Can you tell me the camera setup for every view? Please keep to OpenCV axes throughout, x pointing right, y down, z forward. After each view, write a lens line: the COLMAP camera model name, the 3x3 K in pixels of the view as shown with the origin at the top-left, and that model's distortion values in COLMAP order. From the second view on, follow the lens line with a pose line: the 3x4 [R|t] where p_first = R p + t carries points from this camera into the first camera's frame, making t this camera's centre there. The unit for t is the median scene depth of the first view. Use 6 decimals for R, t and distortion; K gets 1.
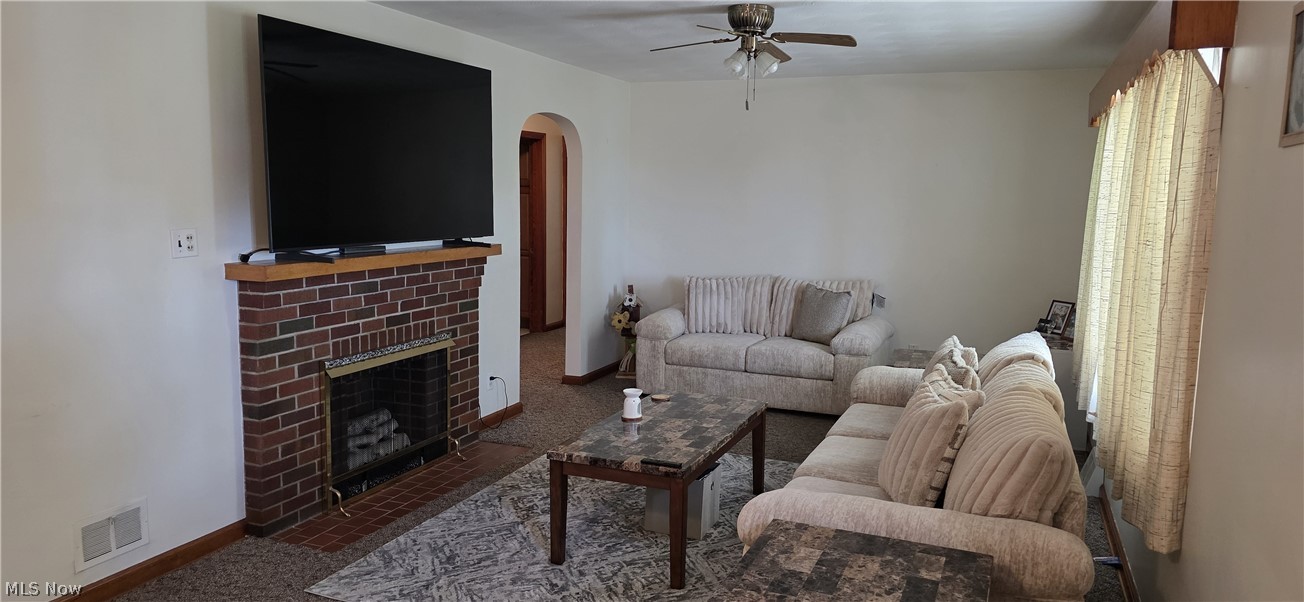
lens RADIAL K [[848.2, 0, 653.9], [0, 848.2, 291.0], [0, 0, 1]] dist [0.011401, -0.000928]
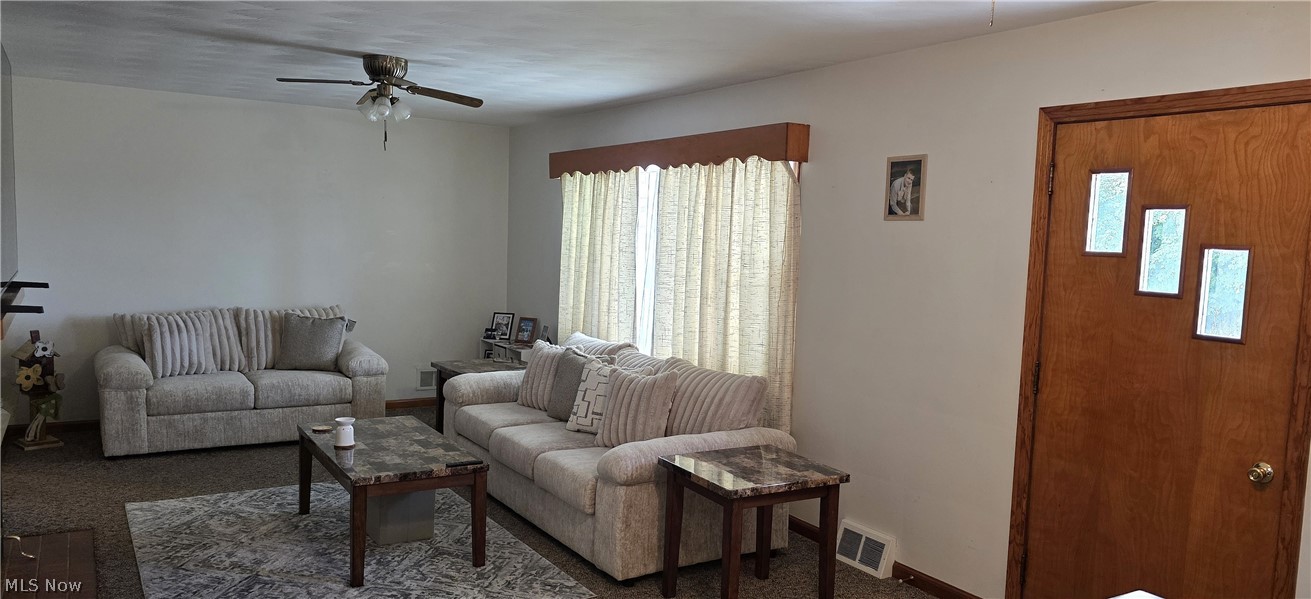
lens RADIAL K [[969.7, 0, 655.4], [0, 969.7, 307.1], [0, 0, 1]] dist [-0.015667, -0.001698]
pose [[0.593827, -0.060395, 0.802323, -0.509475], [0.068100, 0.997373, 0.024674, -0.015024], [-0.801706, 0.039986, 0.596380, -0.007147]]
